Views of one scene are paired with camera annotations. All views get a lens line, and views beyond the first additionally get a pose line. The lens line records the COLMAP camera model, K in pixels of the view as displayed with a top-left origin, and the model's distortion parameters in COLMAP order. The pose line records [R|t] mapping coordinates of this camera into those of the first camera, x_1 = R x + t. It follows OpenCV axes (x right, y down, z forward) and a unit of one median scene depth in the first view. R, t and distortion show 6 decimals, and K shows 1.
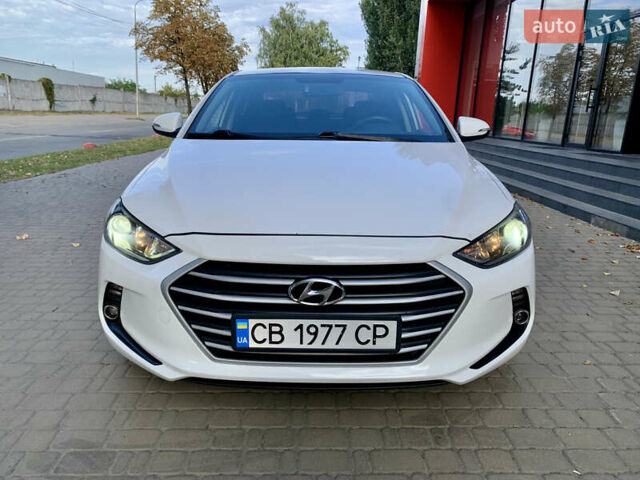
lens RADIAL K [[490.8, 0, 318.6], [0, 490.8, 238.5], [0, 0, 1]] dist [0.003793, -0.002580]
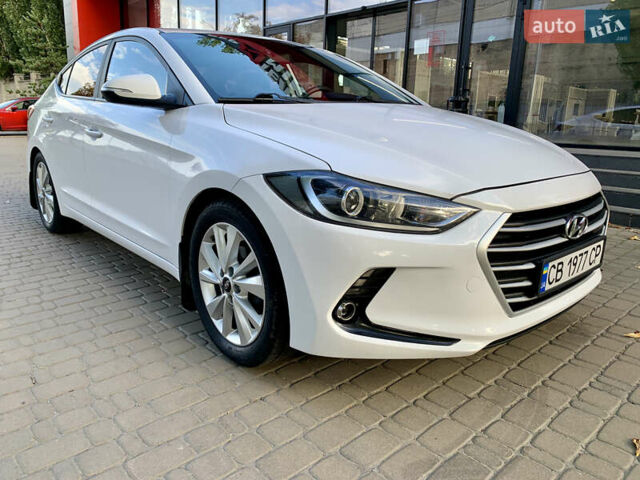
lens RADIAL K [[490.6, 0, 315.3], [0, 490.6, 236.8], [0, 0, 1]] dist [0.005610, -0.003416]
pose [[0.754428, -0.168248, 0.634454, -1.149228], [0.160777, 0.984513, 0.069898, -0.041144], [-0.636388, 0.049272, 0.769794, 0.506521]]
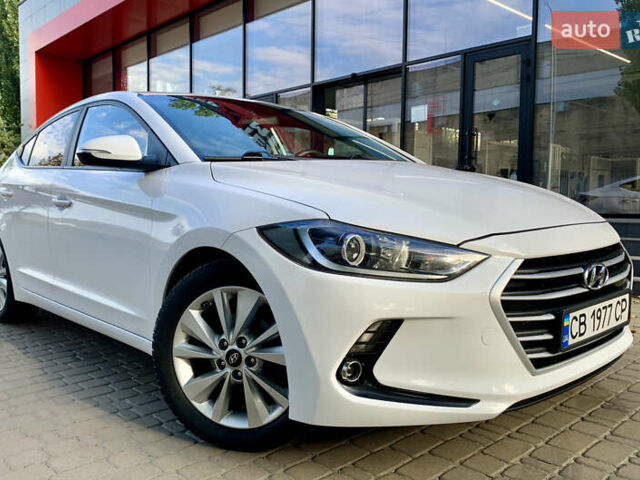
lens RADIAL K [[588.8, 0, 310.2], [0, 588.8, 238.6], [0, 0, 1]] dist [-0.010155, -0.011408]
pose [[0.744415, -0.076698, 0.663297, -1.244945], [0.187273, 0.977492, -0.097147, 0.038068], [-0.640917, 0.196535, 0.742024, 0.443226]]
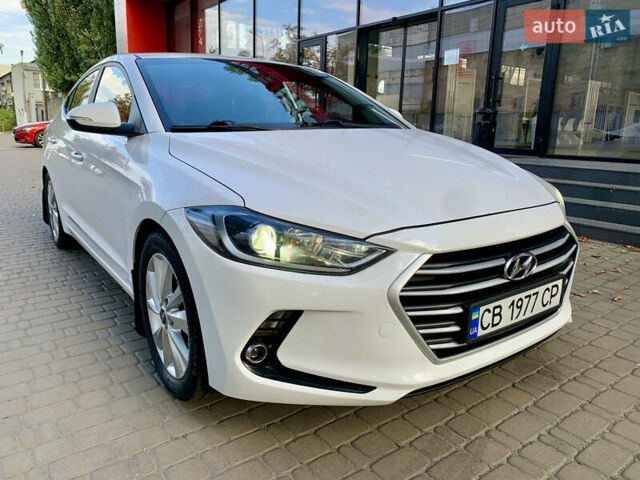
lens RADIAL K [[491.6, 0, 315.5], [0, 491.6, 239.6], [0, 0, 1]] dist [0.001090, -0.001270]
pose [[0.815574, -0.150038, 0.558862, -0.911405], [0.151356, 0.987489, 0.044231, -0.056509], [-0.558507, 0.048514, 0.828080, 0.372387]]
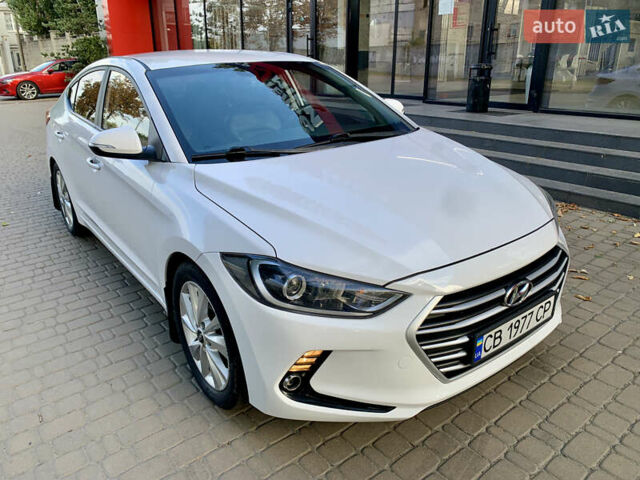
lens RADIAL K [[489.8, 0, 317.8], [0, 489.8, 237.7], [0, 0, 1]] dist [0.003127, 0.000613]
pose [[0.797880, -0.246695, 0.550026, -0.985457], [0.182774, 0.968479, 0.169242, -0.301520], [-0.574440, -0.034504, 0.817819, 0.312157]]
